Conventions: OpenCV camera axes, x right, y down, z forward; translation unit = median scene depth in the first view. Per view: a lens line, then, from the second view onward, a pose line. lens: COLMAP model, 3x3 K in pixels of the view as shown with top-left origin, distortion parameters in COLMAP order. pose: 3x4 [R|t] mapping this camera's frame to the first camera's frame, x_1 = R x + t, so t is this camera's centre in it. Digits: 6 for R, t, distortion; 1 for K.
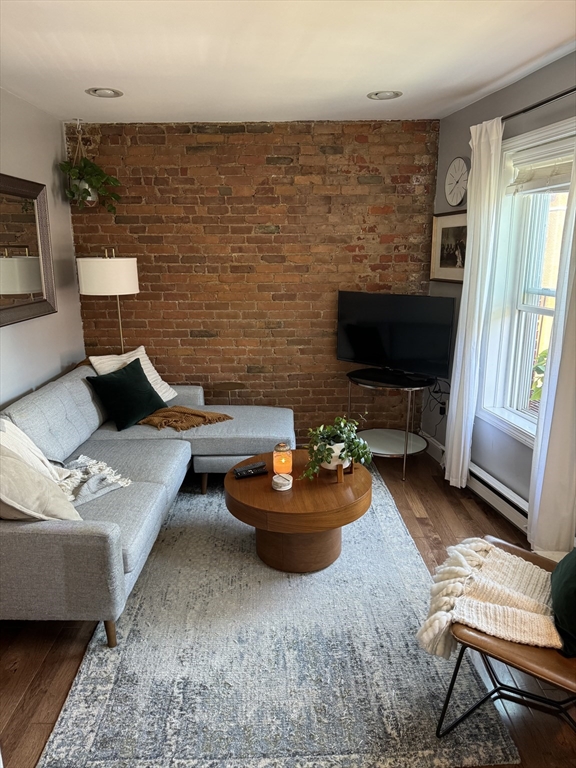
lens RADIAL K [[543.4, 0, 288.0], [0, 543.4, 384.0], [0, 0, 1]] dist [0.183150, -0.320873]
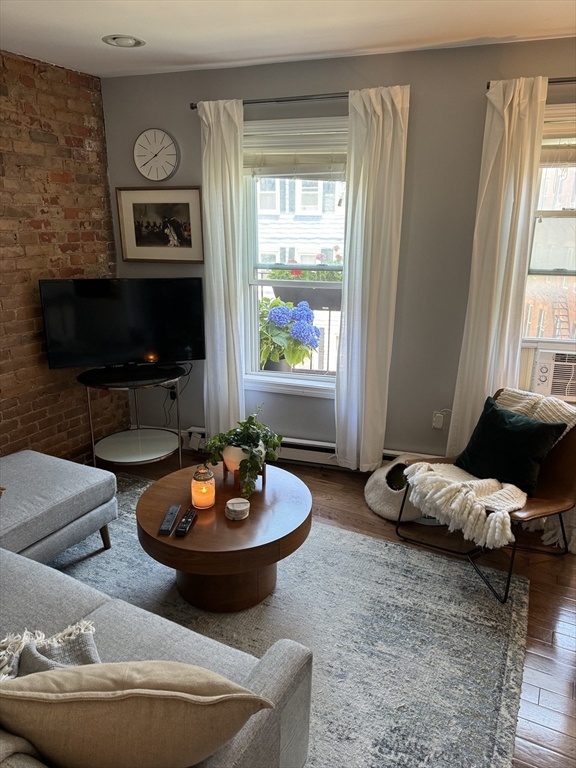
lens RADIAL K [[551.4, 0, 288.0], [0, 551.4, 384.0], [0, 0, 1]] dist [0.055008, -0.042089]
pose [[0.466835, -0.249305, 0.848476, -0.449387], [0.207686, 0.963515, 0.168837, -0.093235], [-0.859612, 0.097397, 0.501579, 0.338772]]
